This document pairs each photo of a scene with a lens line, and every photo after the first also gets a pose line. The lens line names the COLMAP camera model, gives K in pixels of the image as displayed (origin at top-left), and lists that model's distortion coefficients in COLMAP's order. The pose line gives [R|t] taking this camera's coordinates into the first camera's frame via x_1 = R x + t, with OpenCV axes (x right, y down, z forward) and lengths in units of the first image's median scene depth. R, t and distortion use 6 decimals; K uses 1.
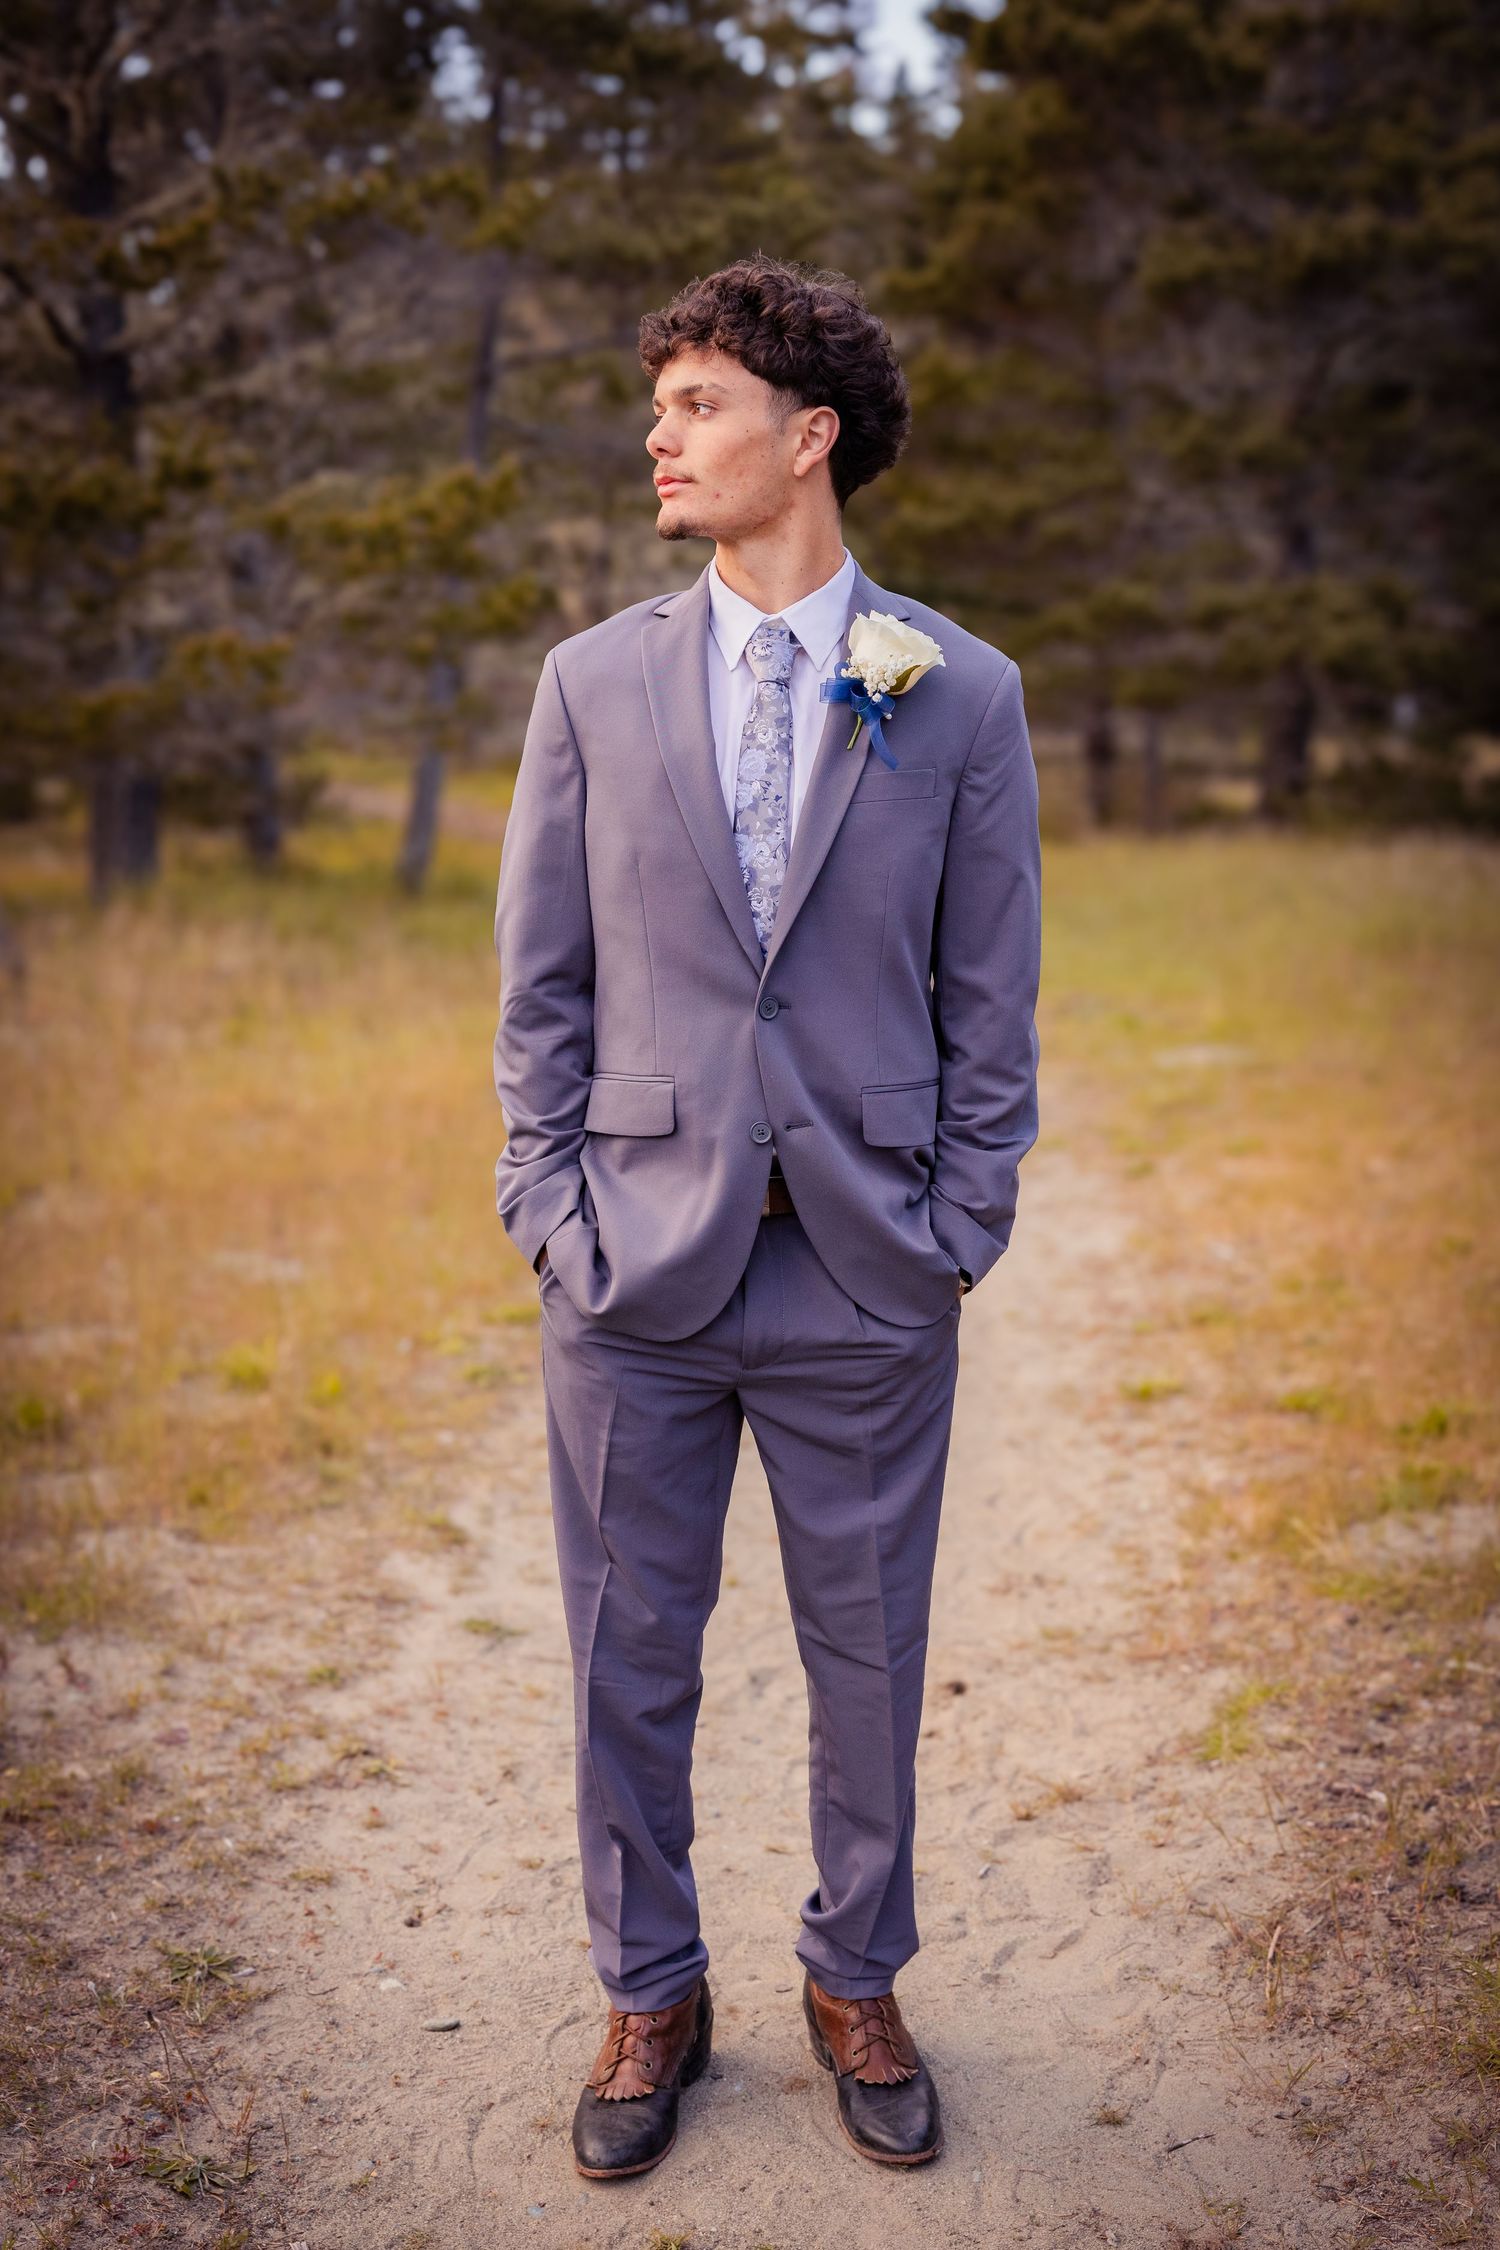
lens RADIAL K [[2876.0, 0, 756.4], [0, 2876.0, 1175.6], [0, 0, 1]] dist [-0.007311, 0.013905]
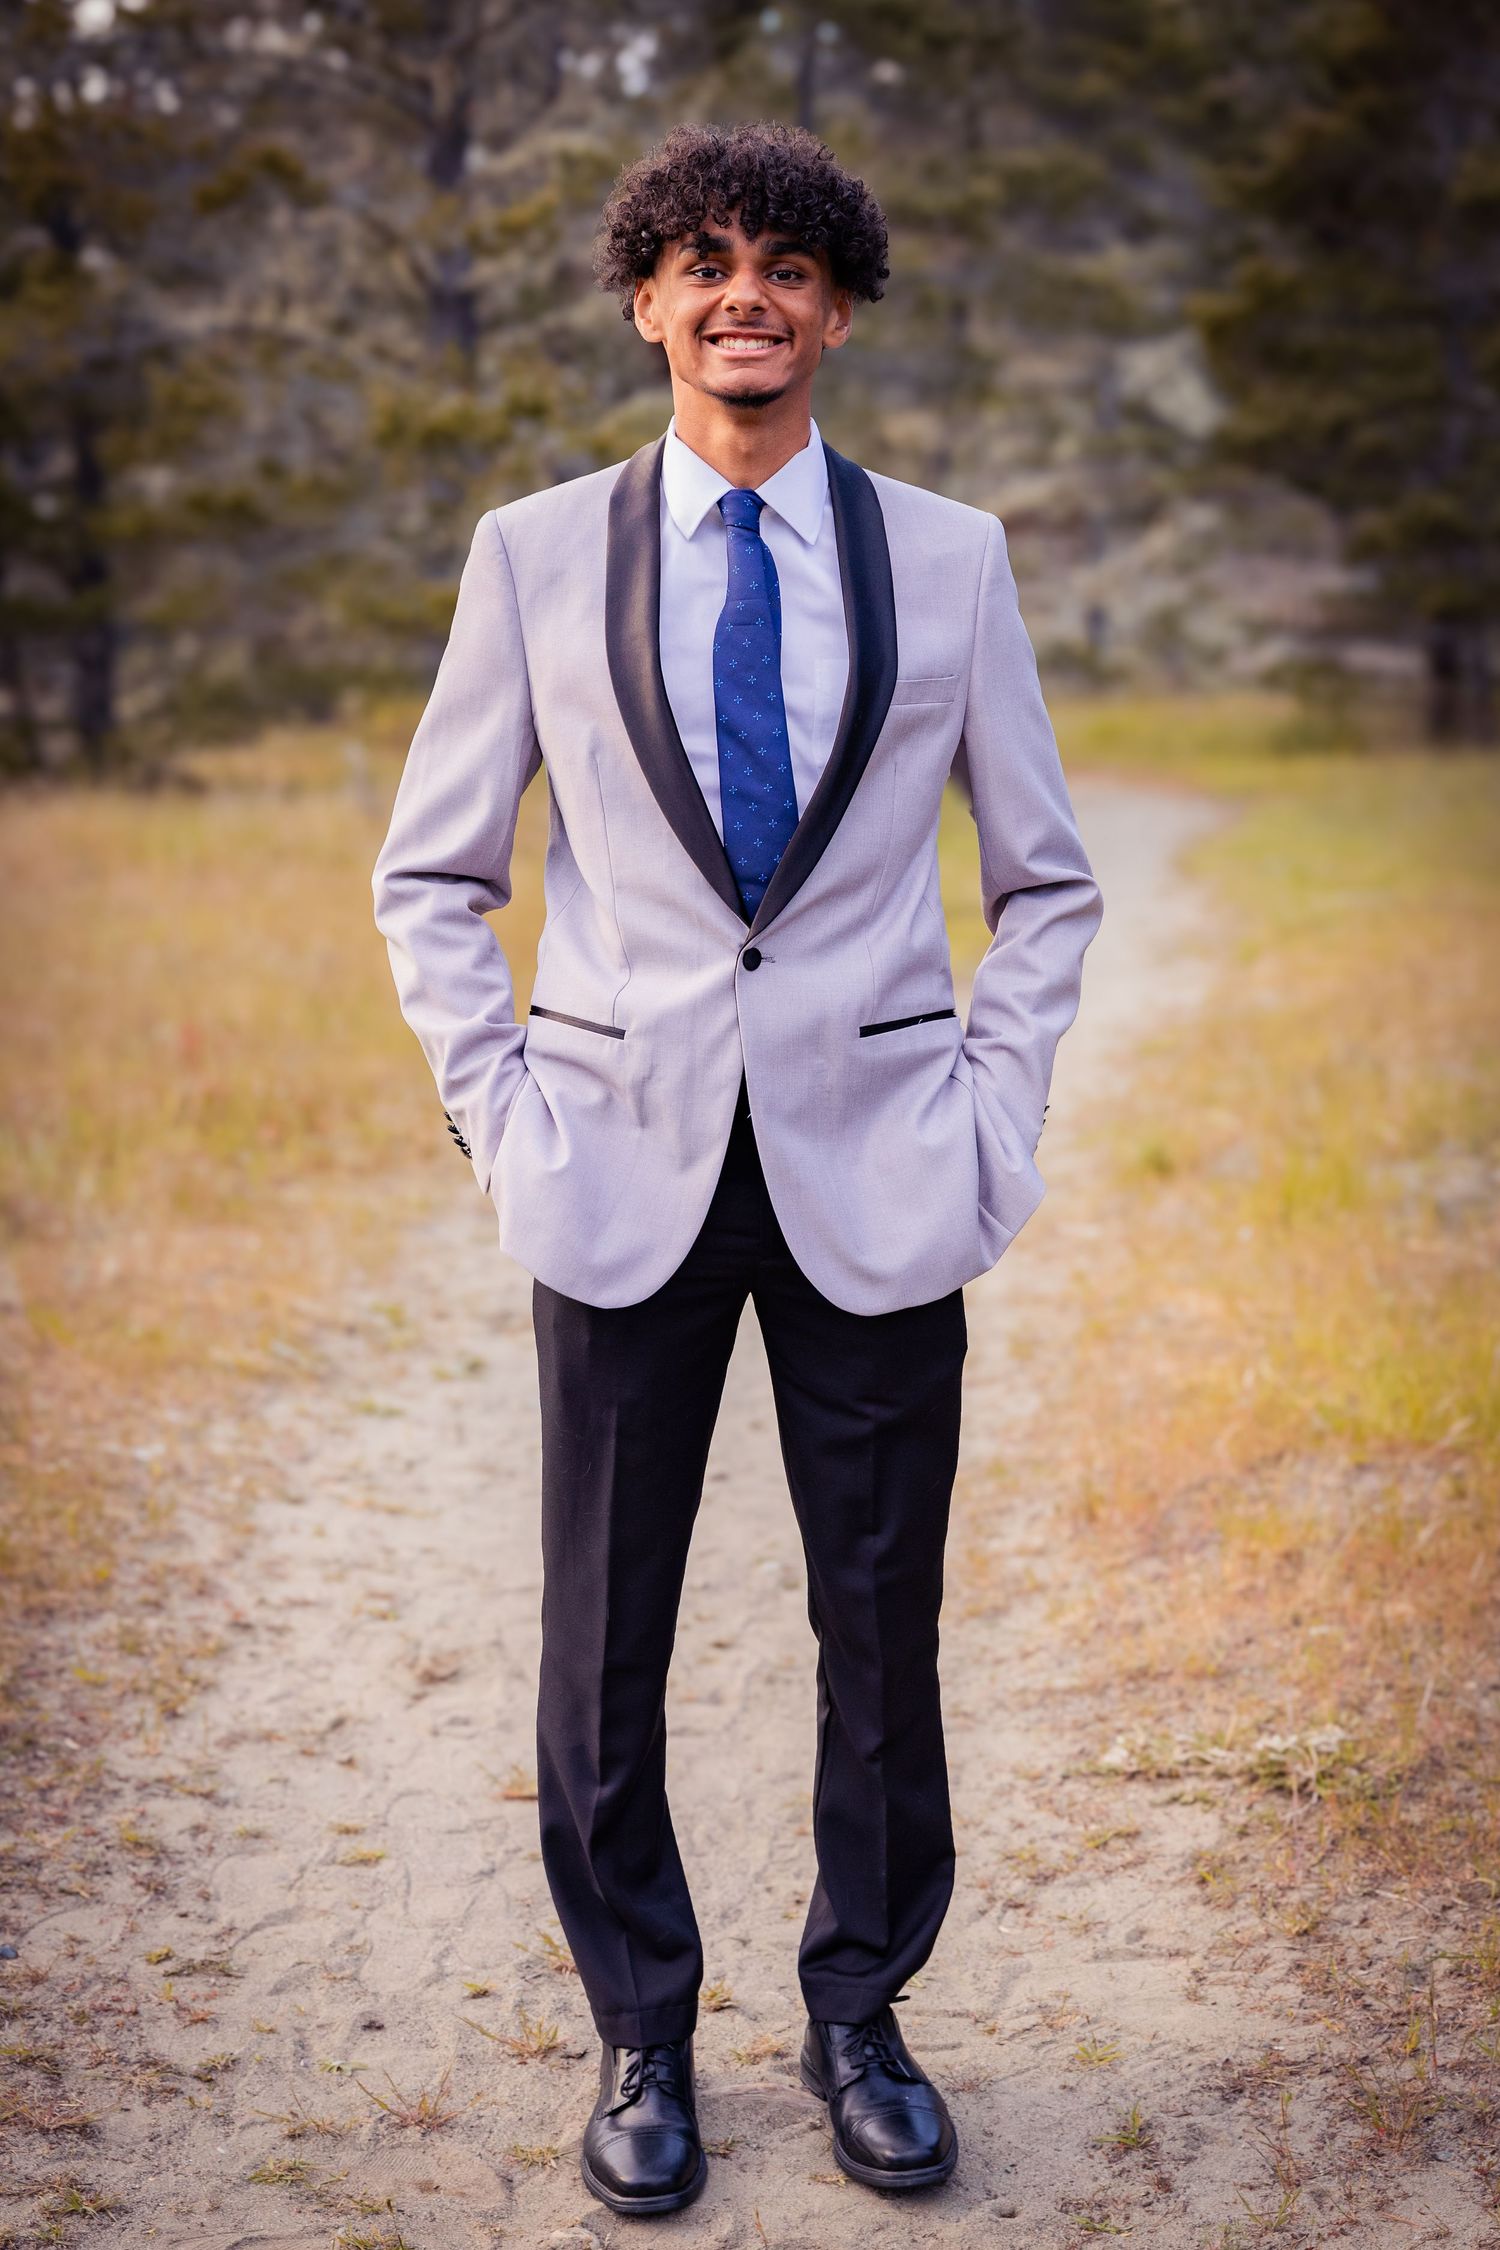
lens RADIAL K [[3235.3, 0, 750.0], [0, 3235.3, 1125.0], [0, 0, 1]] dist [0.026529, -0.036223]
pose [[0.993355, 0.033587, -0.110077, 0.058274], [-0.034287, 0.999402, -0.004469, 0.065417], [0.109862, 0.008213, 0.993913, -0.365847]]
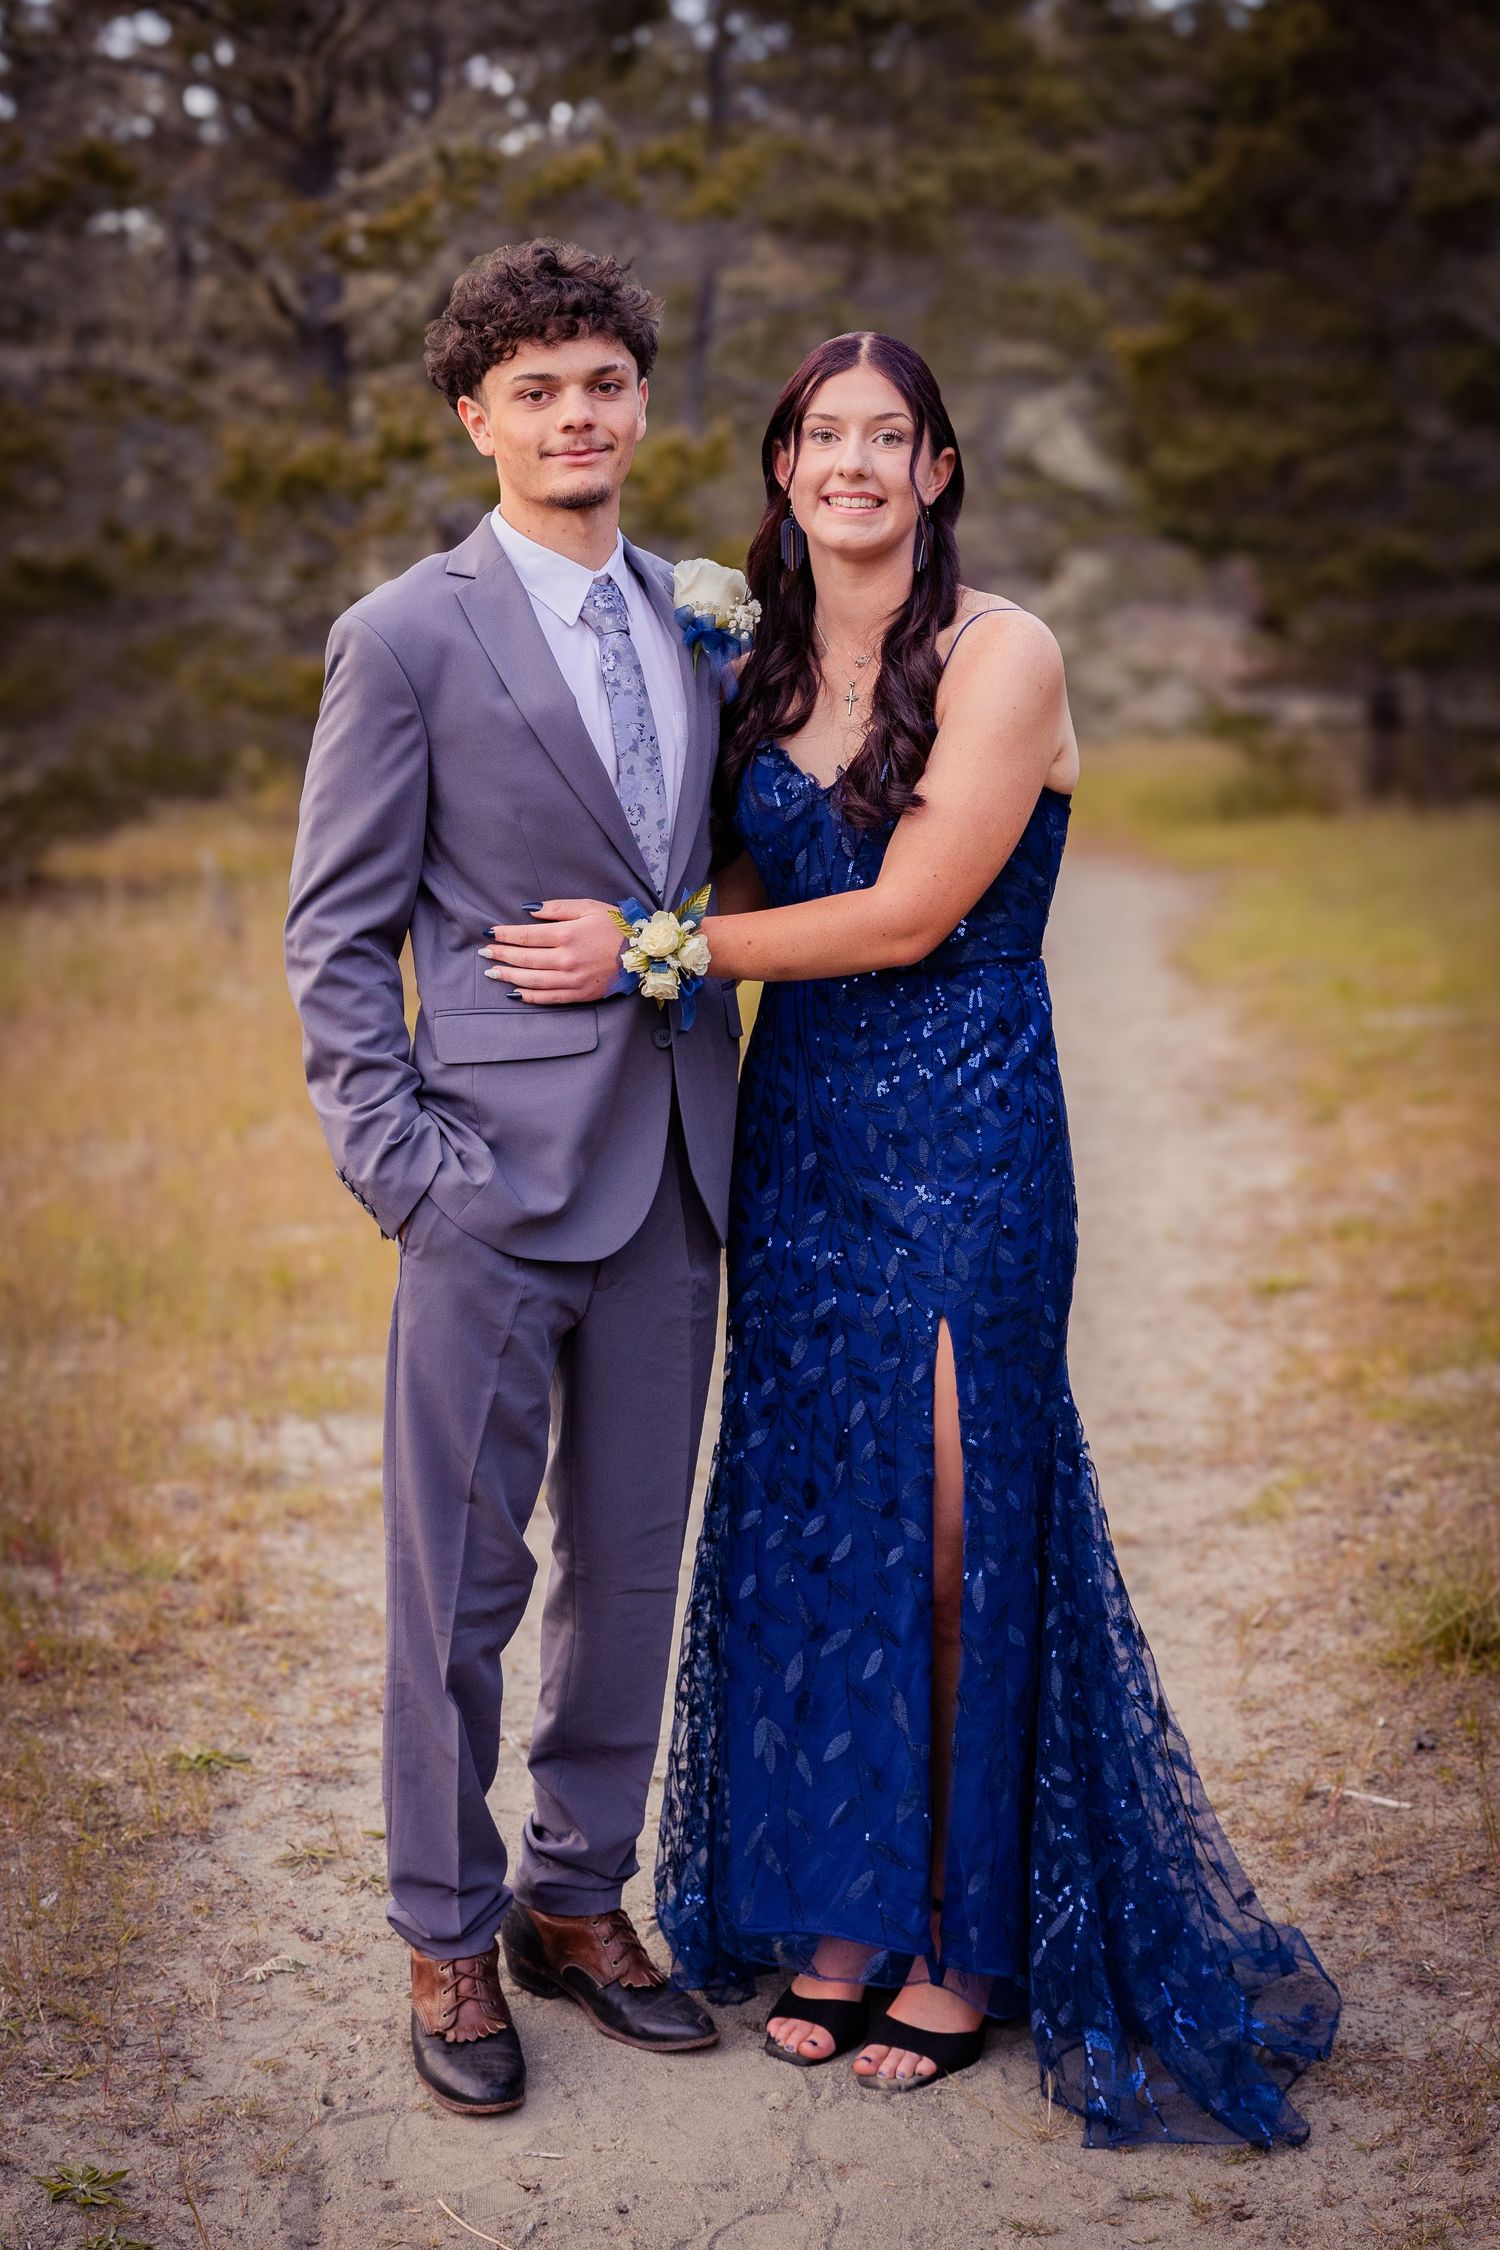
lens RADIAL K [[3220.3, 0, 608.3], [0, 3220.3, 1089.6], [0, 0, 1]] dist [0.006785, 0.037196]
pose [[0.992248, 0.008817, -0.123961, 0.018484], [-0.012921, 0.999393, -0.032342, 0.022341], [0.123600, 0.033693, 0.991760, -0.127845]]
